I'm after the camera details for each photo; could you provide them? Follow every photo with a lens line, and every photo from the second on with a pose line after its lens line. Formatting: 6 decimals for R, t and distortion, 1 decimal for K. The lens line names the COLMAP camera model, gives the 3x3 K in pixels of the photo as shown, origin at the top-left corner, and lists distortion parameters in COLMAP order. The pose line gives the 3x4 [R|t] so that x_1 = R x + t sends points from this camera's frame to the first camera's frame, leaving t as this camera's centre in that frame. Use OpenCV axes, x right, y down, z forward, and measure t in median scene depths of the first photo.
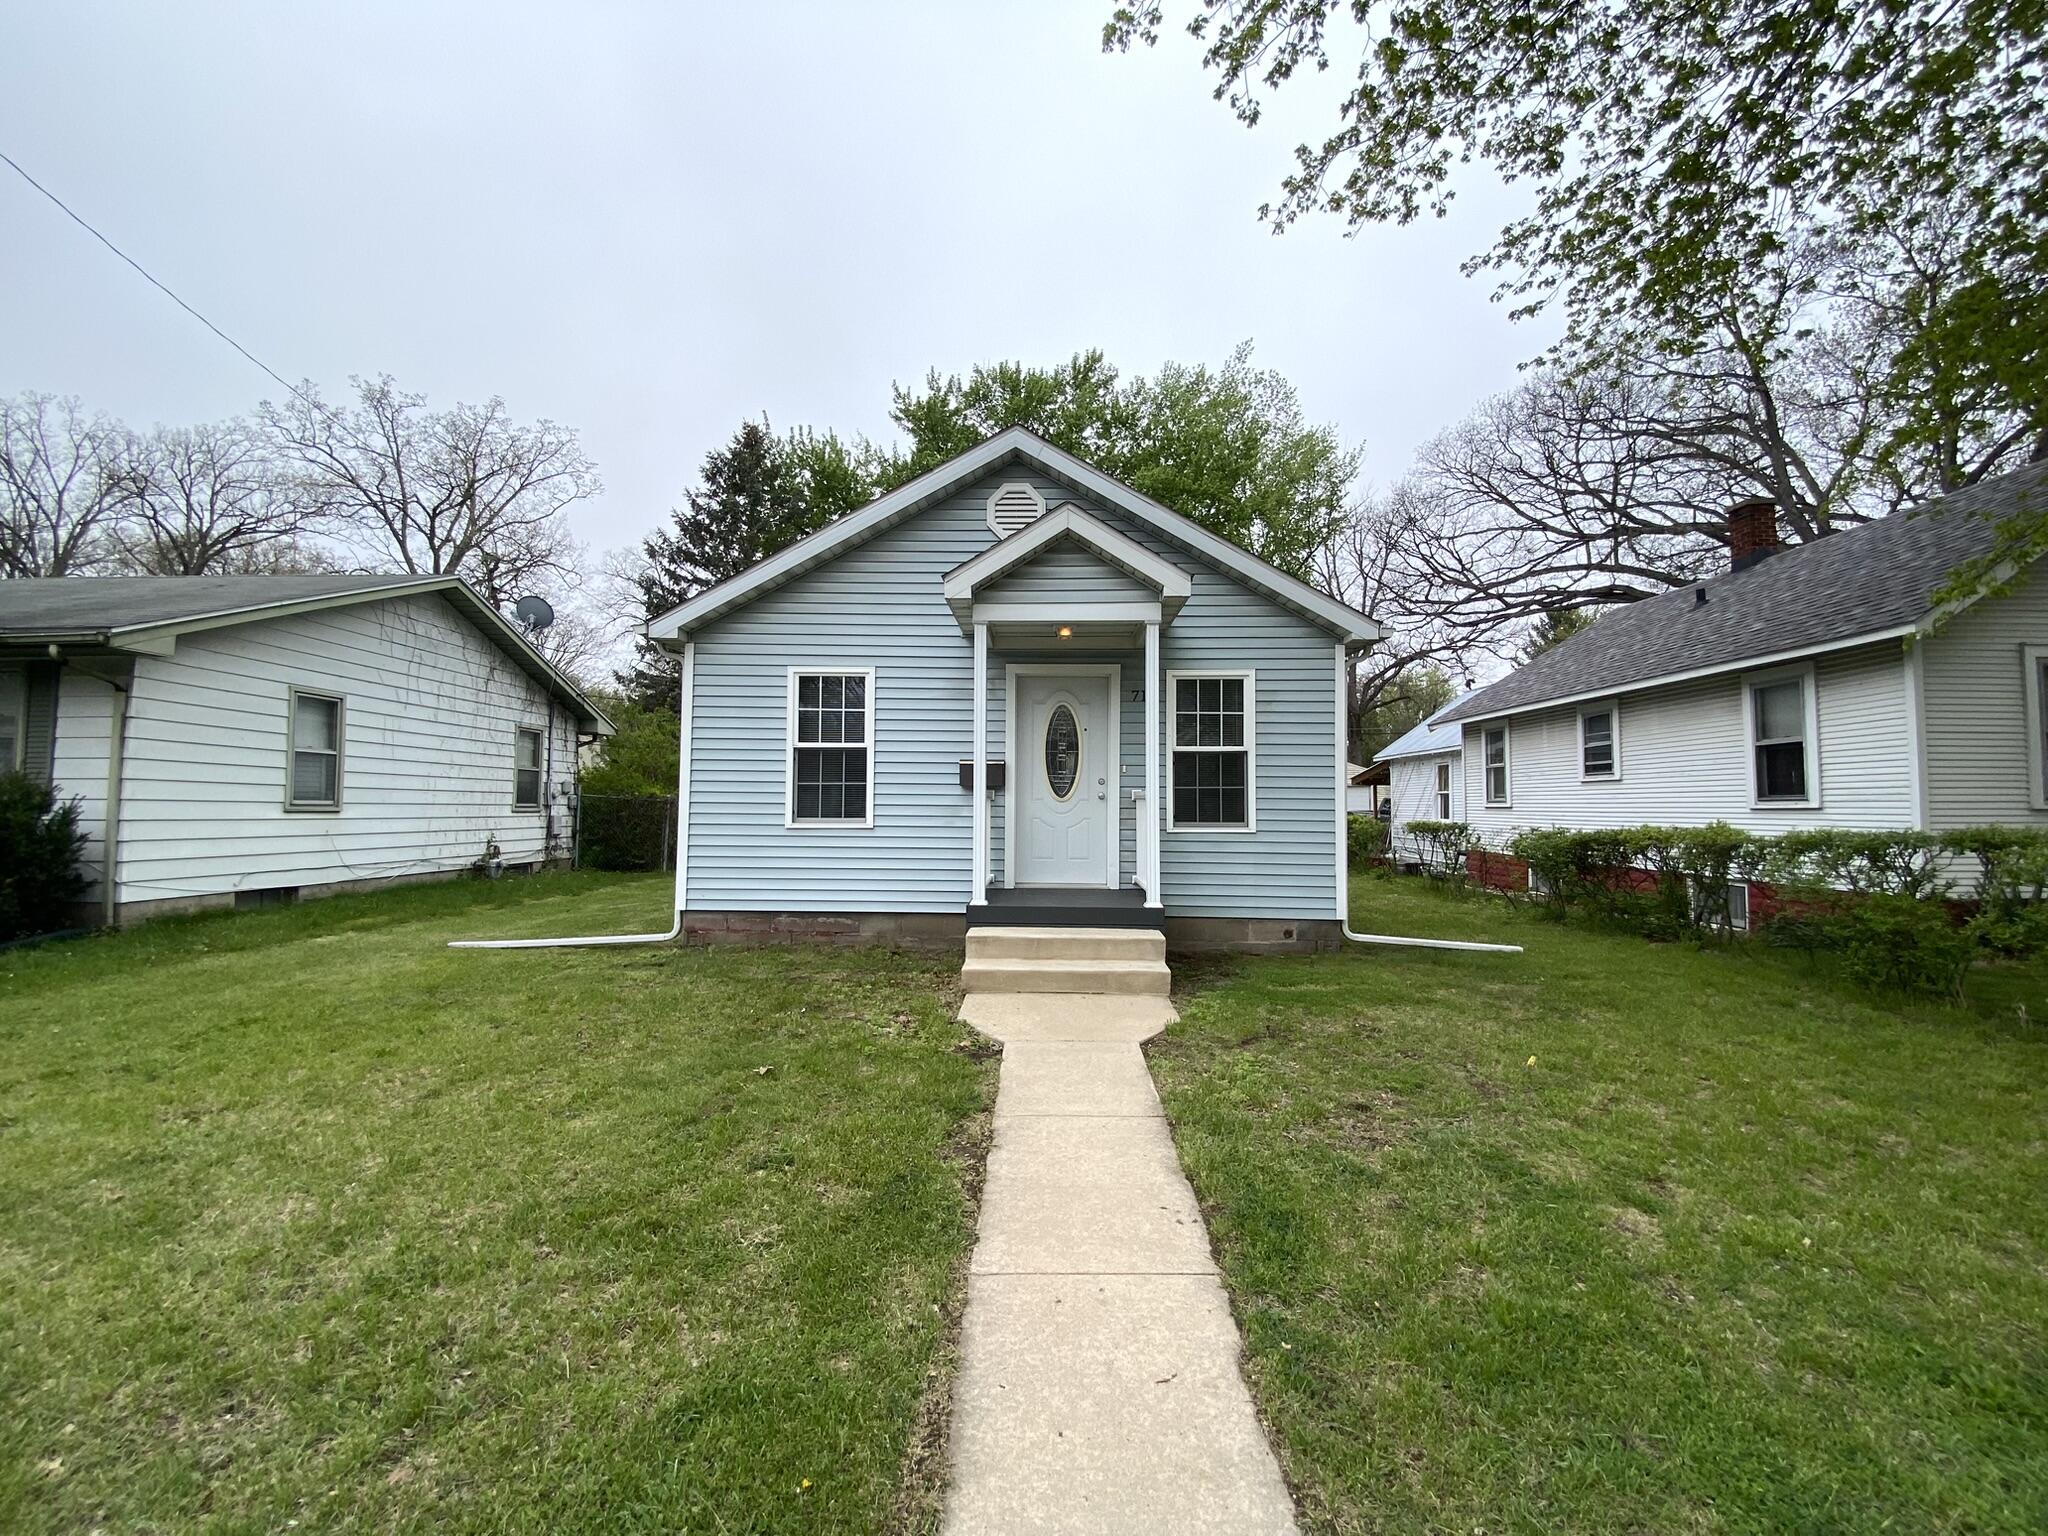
lens RADIAL K [[834.6, 0, 1031.8], [0, 834.6, 767.7], [0, 0, 1]] dist [0.012374, -0.016100]
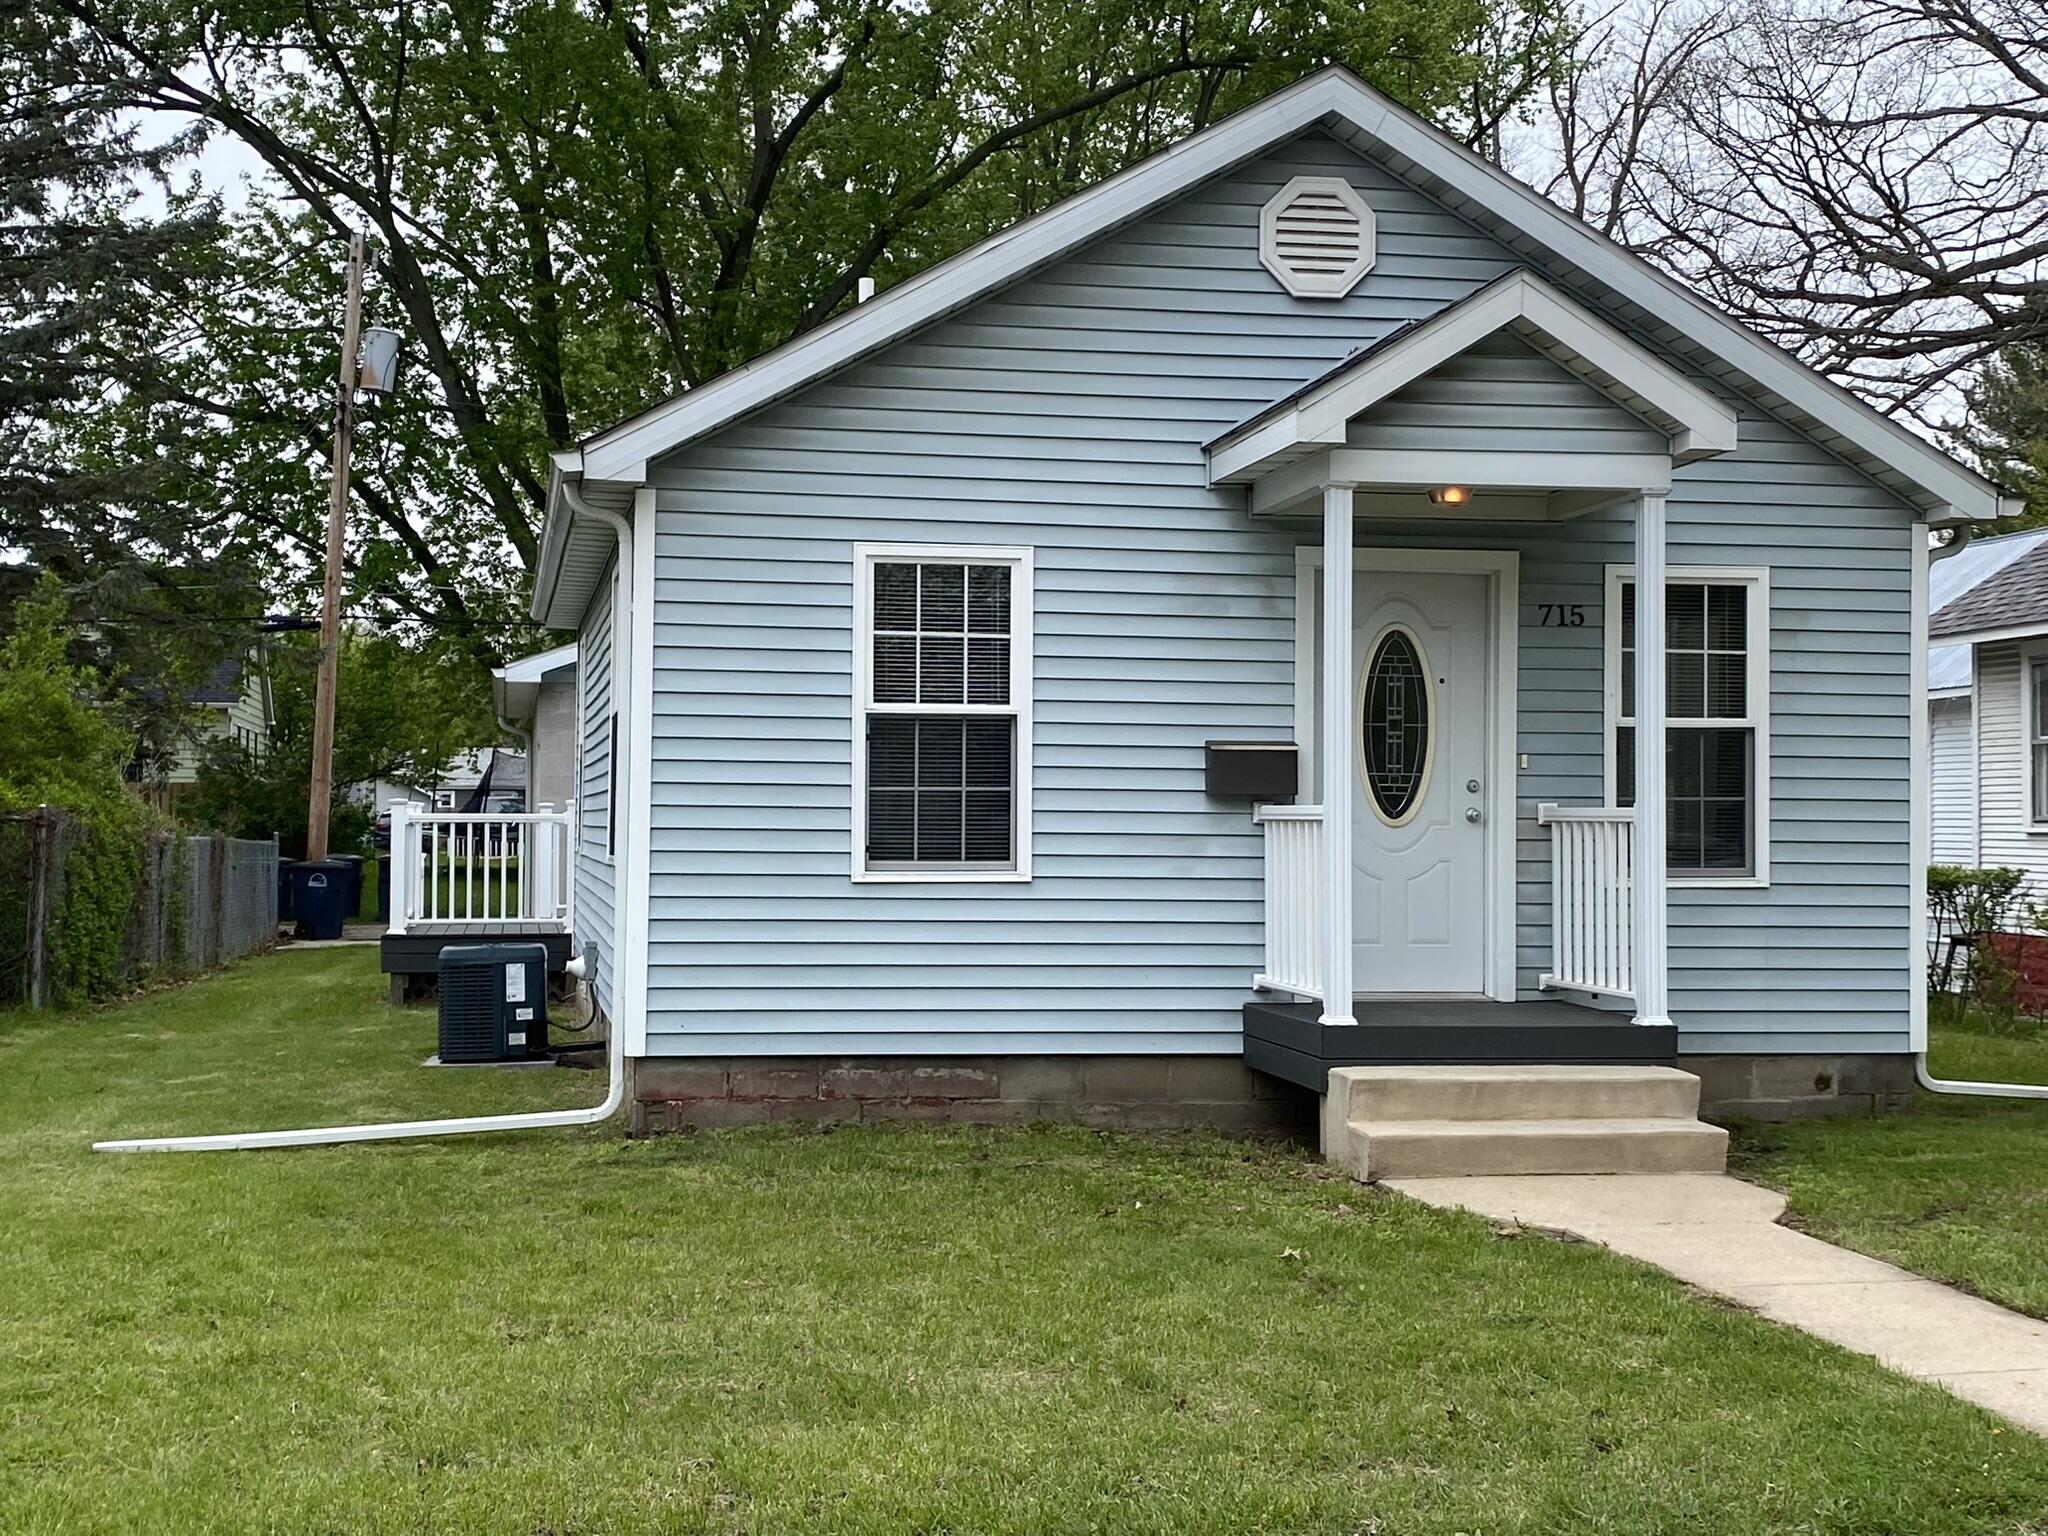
lens RADIAL K [[2588.7, 0, 1018.7], [0, 2588.7, 770.1], [0, 0, 1]] dist [-0.010077, 0.000000]
pose [[0.982174, 0.004031, 0.187931, -0.477275], [-0.008440, 0.999707, 0.022666, -0.026150], [-0.187785, -0.023848, 0.981921, -0.466141]]
